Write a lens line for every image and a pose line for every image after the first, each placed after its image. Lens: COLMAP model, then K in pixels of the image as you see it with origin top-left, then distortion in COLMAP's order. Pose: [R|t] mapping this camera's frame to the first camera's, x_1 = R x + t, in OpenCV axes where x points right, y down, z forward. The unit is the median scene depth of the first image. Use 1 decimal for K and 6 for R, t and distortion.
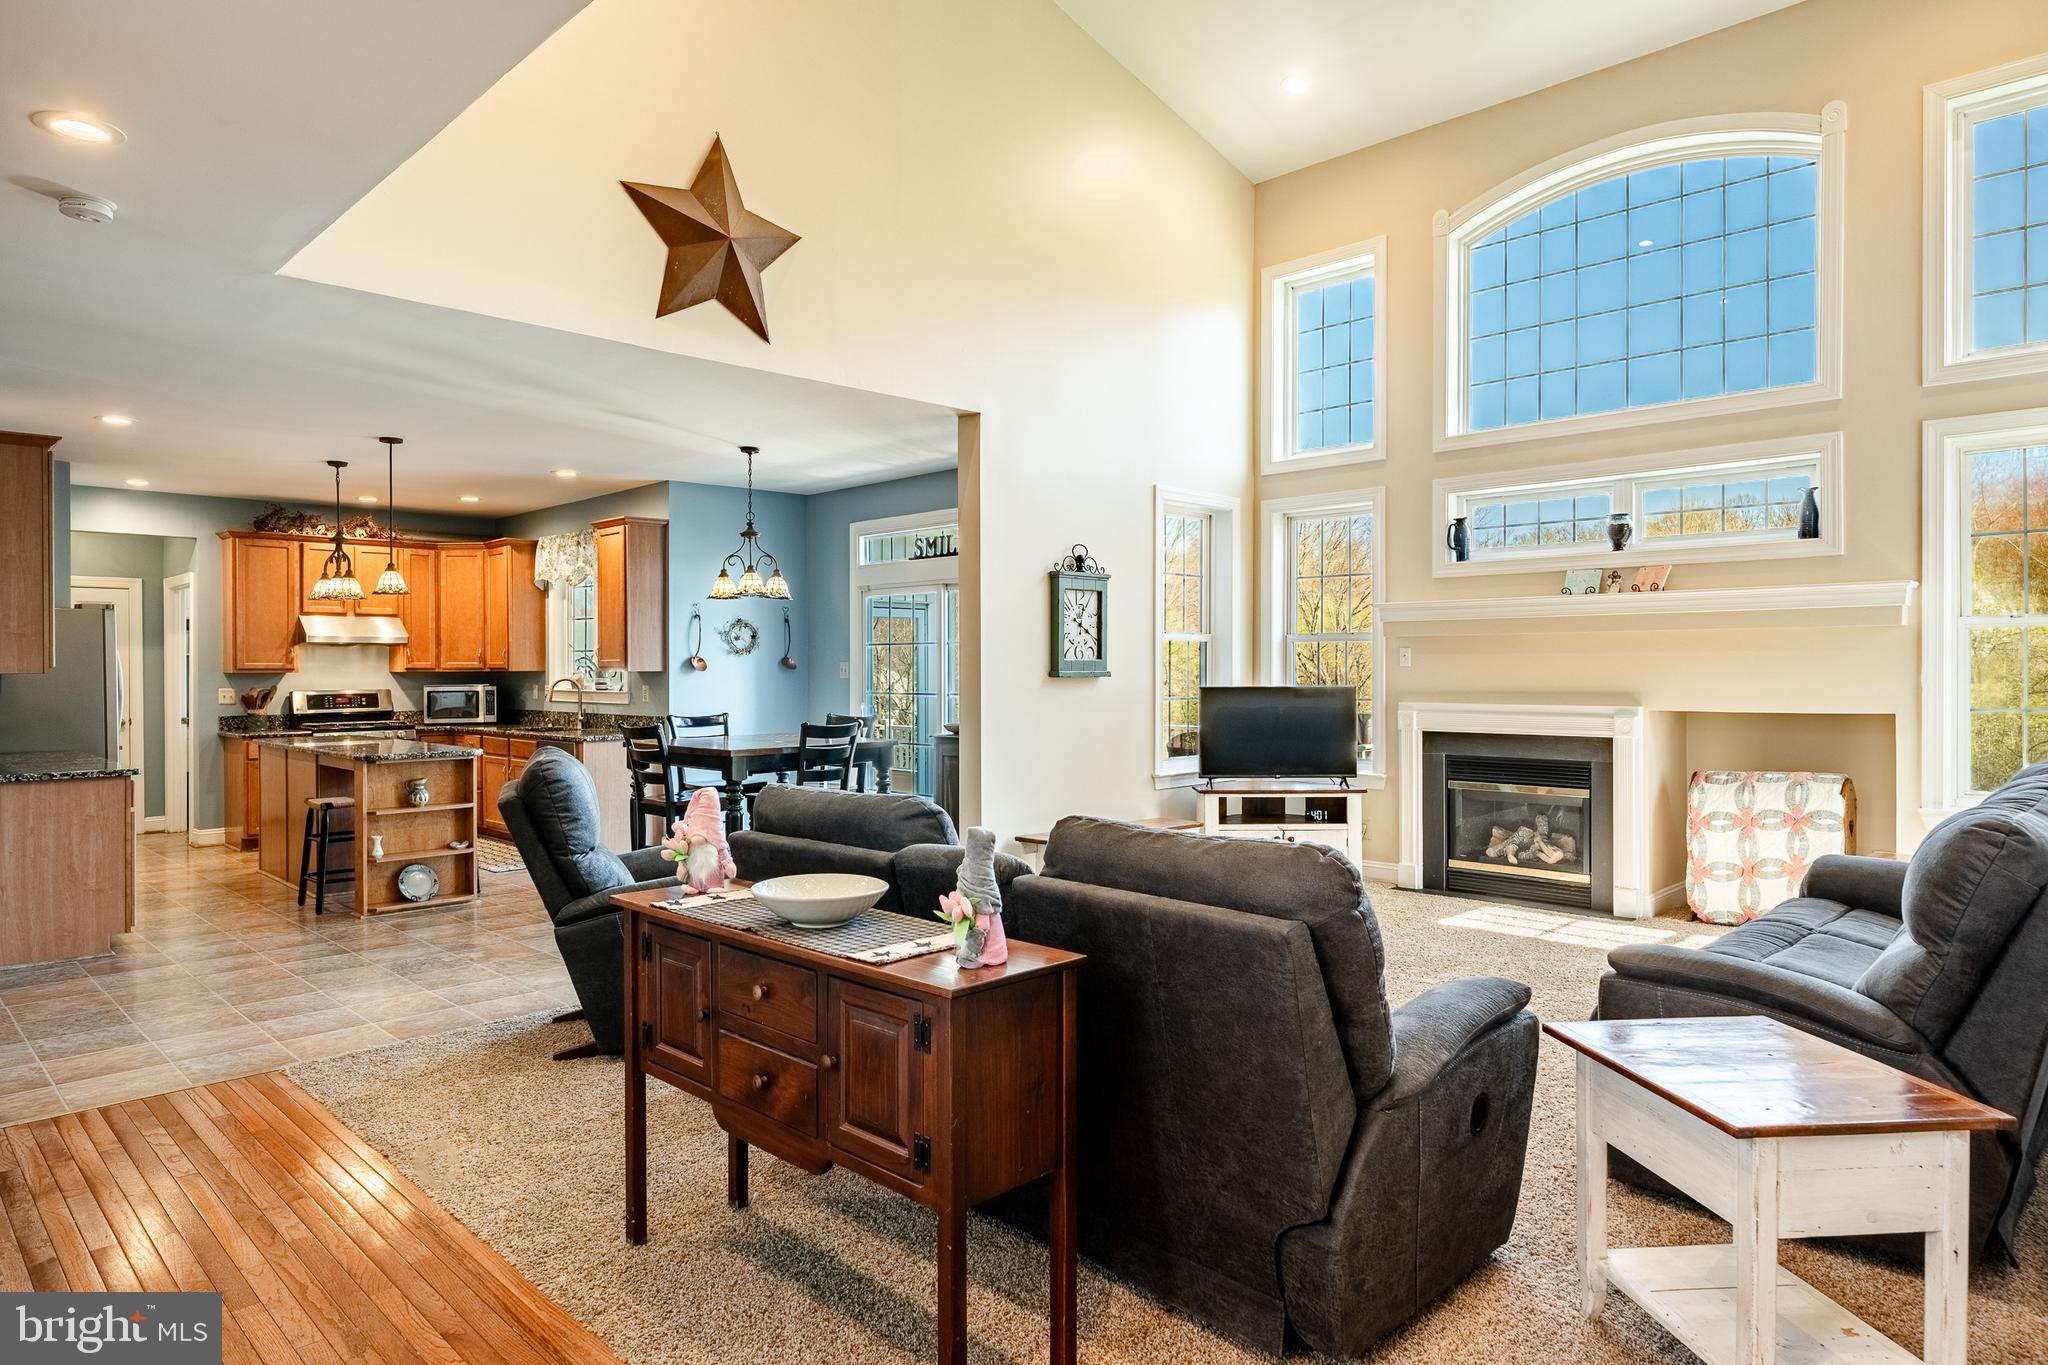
lens RADIAL K [[1207.8, 0, 1012.1], [0, 1207.8, 666.2], [0, 0, 1]] dist [0.000657, -0.003319]
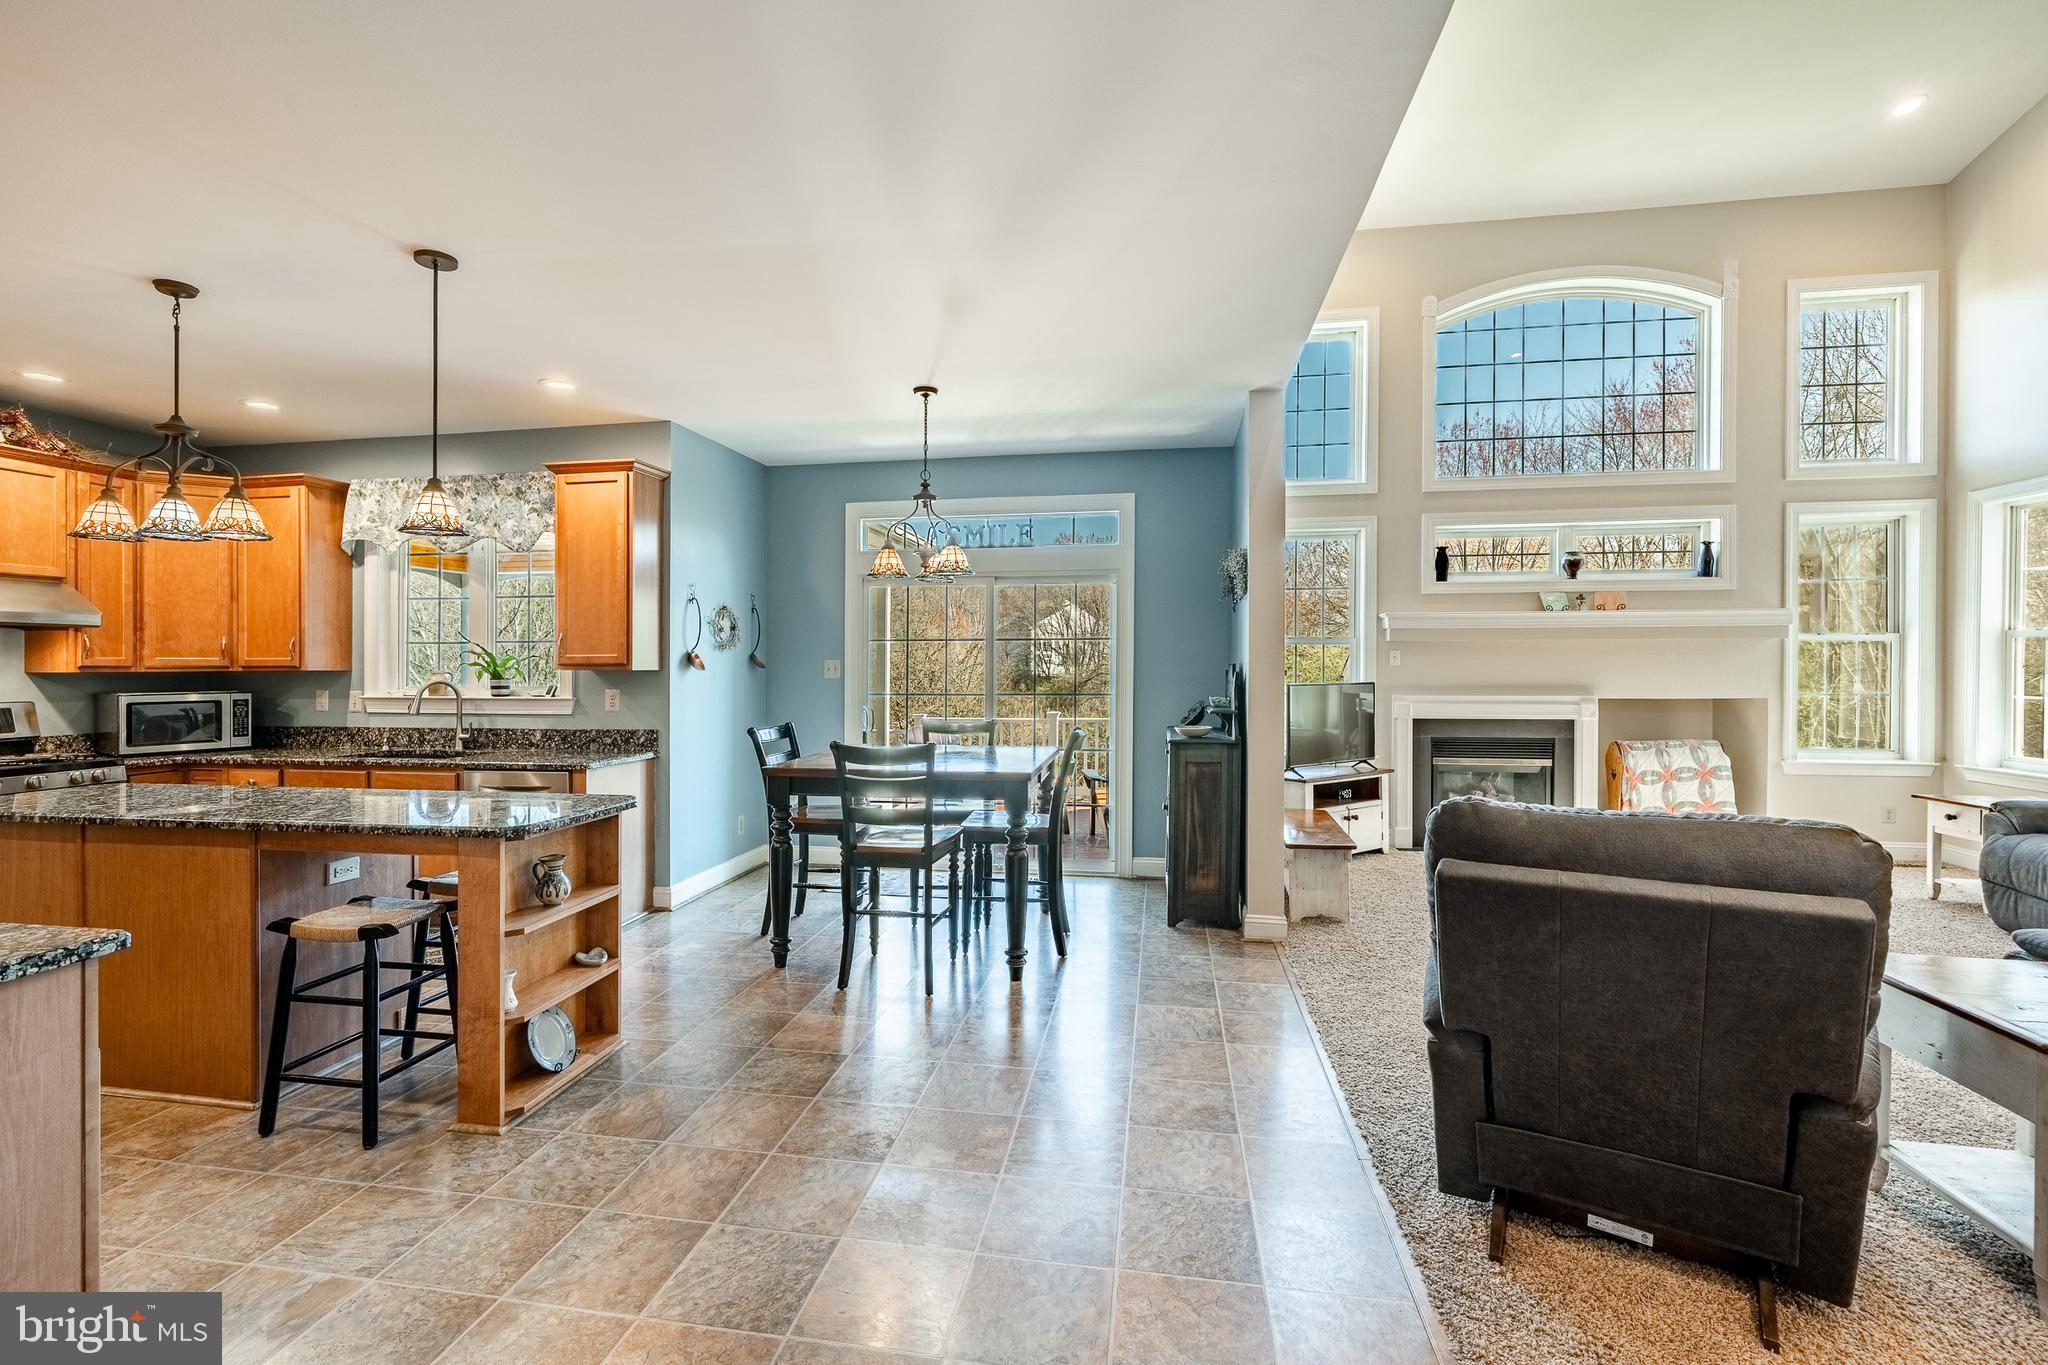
lens RADIAL K [[903.6, 0, 1005.2], [0, 903.6, 668.2], [0, 0, 1]] dist [-0.005715, 0.001202]
pose [[0.818978, 0.000732, 0.573825, -0.523816], [-0.001071, 0.999999, 0.000252, 0.002846], [-0.573824, -0.000821, 0.818978, 0.489627]]
